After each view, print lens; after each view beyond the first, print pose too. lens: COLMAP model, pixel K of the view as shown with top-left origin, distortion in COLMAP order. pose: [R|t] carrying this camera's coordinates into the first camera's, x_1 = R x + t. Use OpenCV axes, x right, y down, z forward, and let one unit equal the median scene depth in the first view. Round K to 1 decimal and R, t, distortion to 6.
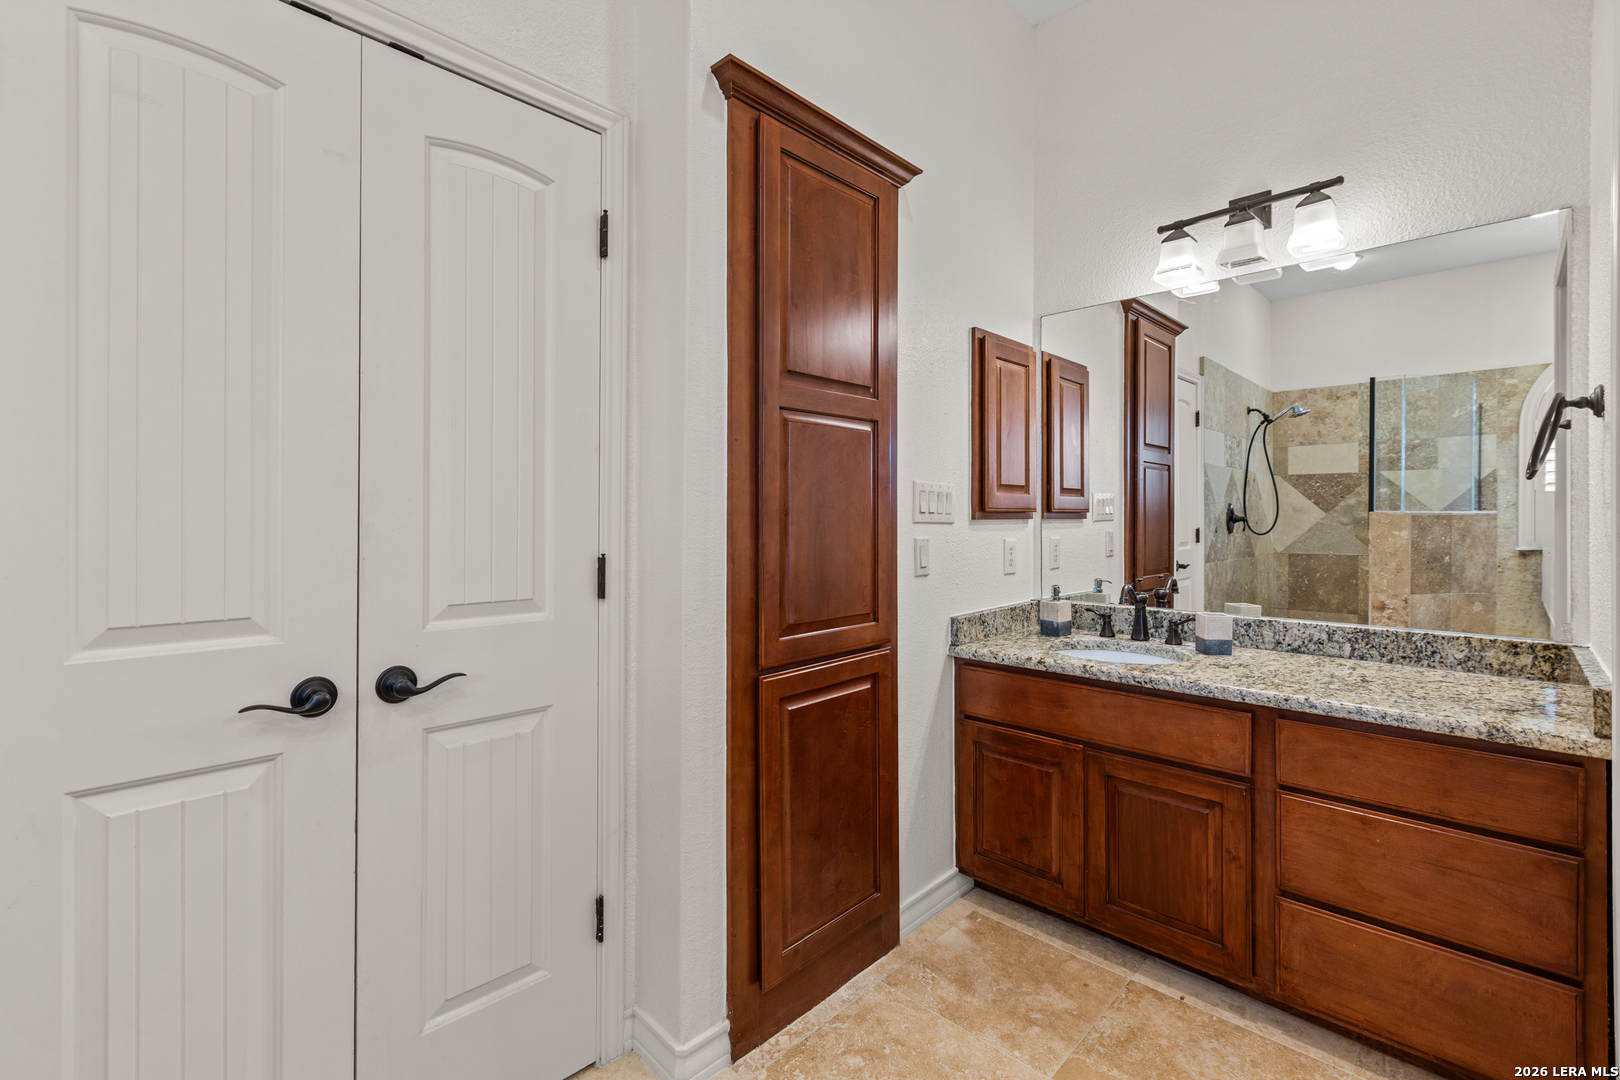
lens RADIAL K [[724.3, 0, 803.4], [0, 724.3, 509.8], [0, 0, 1]] dist [0.001478, -0.000248]
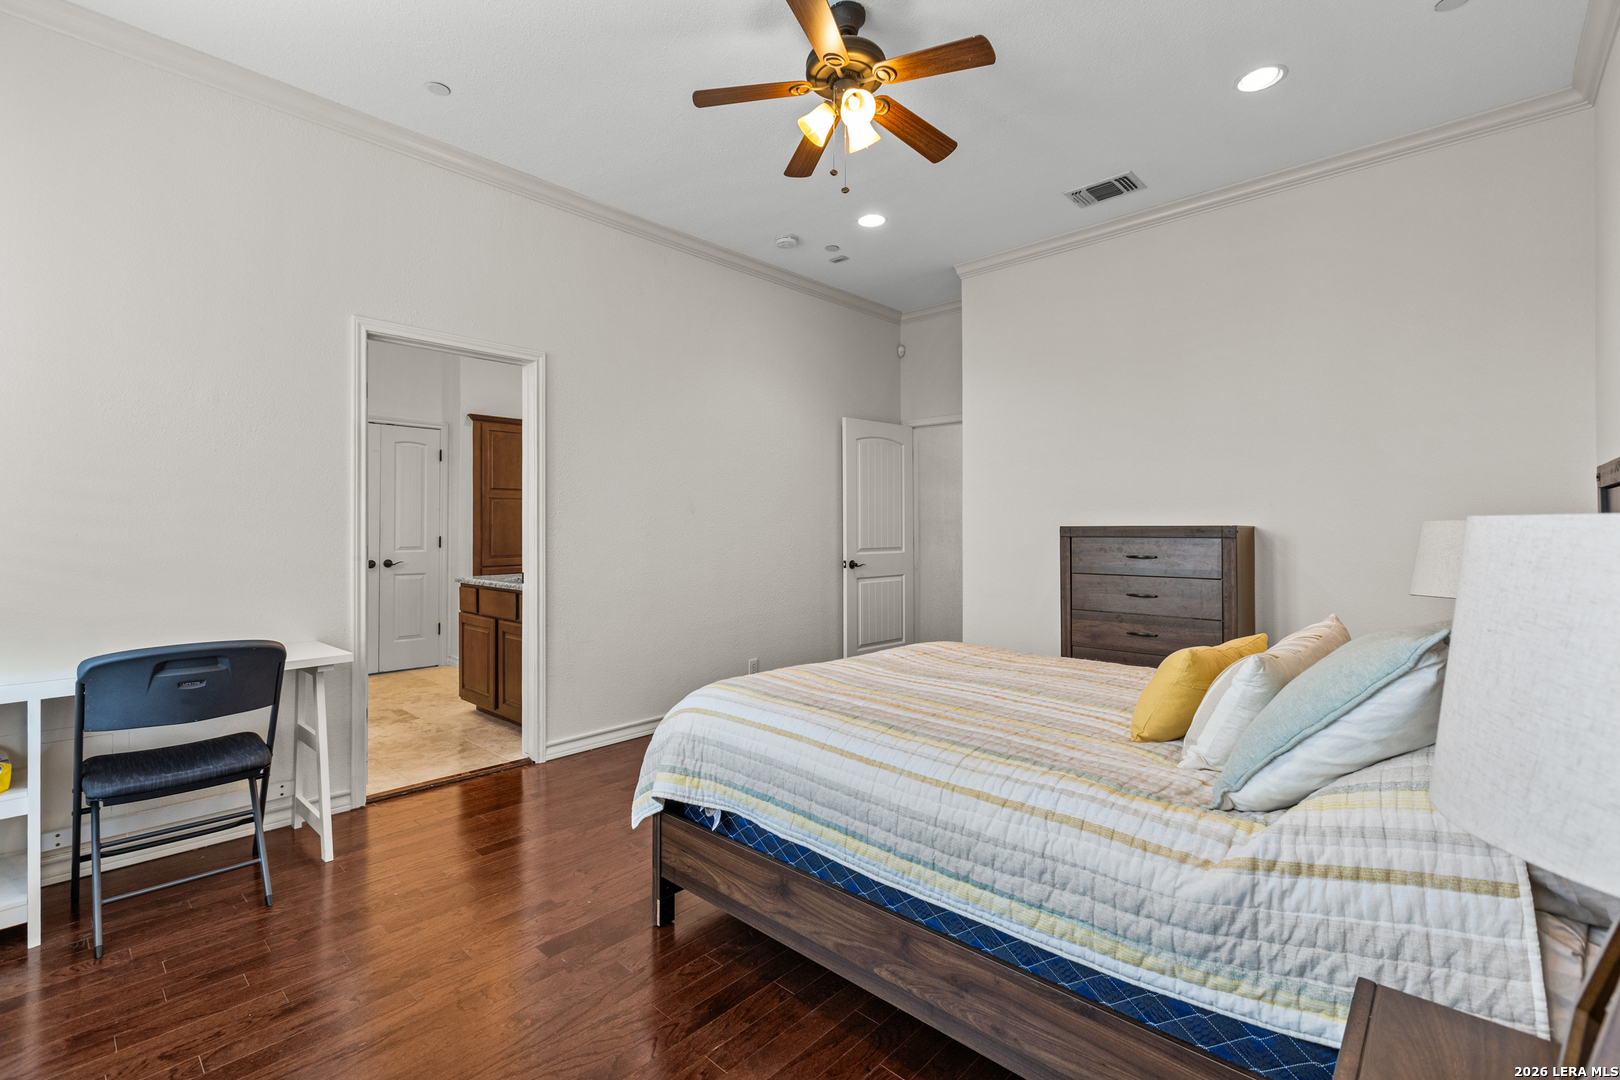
lens RADIAL K [[724.5, 0, 796.8], [0, 724.5, 518.0], [0, 0, 1]] dist [0.000983, -0.000469]
pose [[0.999726, -0.000514, 0.023421, 1.516282], [0.000577, 0.999996, -0.002662, -0.025993], [-0.023420, 0.002674, 0.999722, -2.883323]]
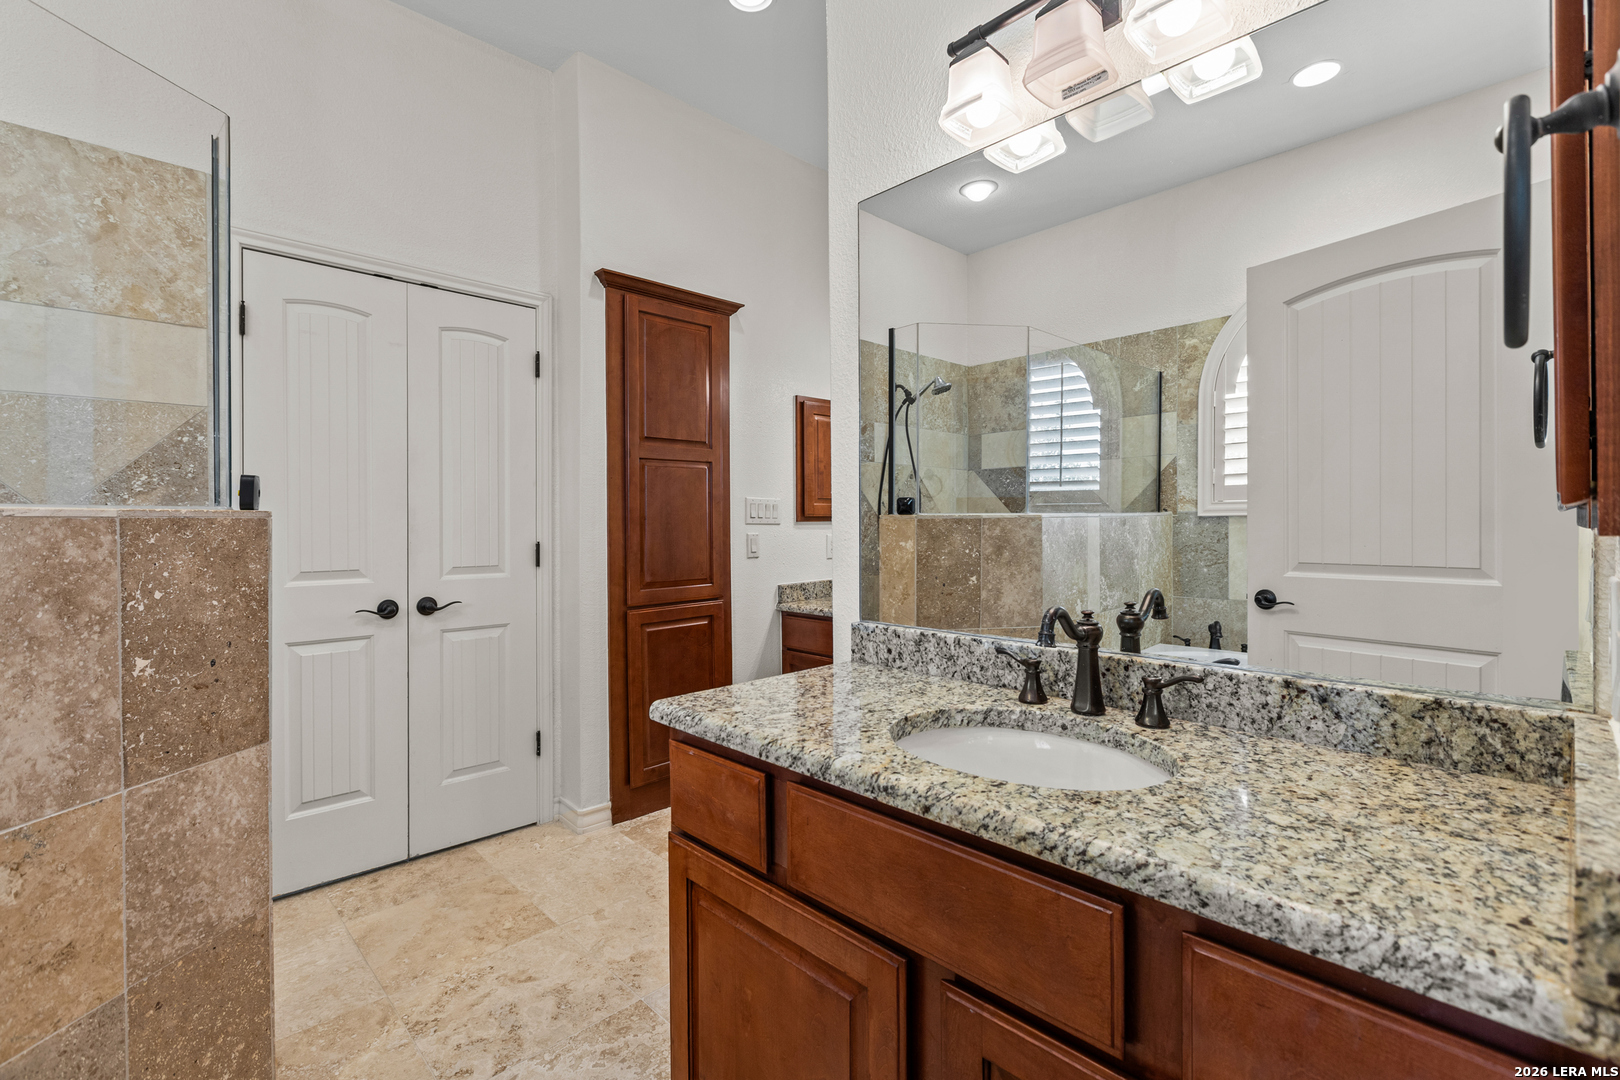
lens RADIAL K [[724.5, 0, 796.8], [0, 724.5, 518.0], [0, 0, 1]] dist [0.000983, -0.000469]
pose [[0.999121, -0.007079, -0.041320, 0.426145], [0.007262, 0.999964, 0.004293, -0.001454], [0.041288, -0.004589, 0.999137, -0.749893]]
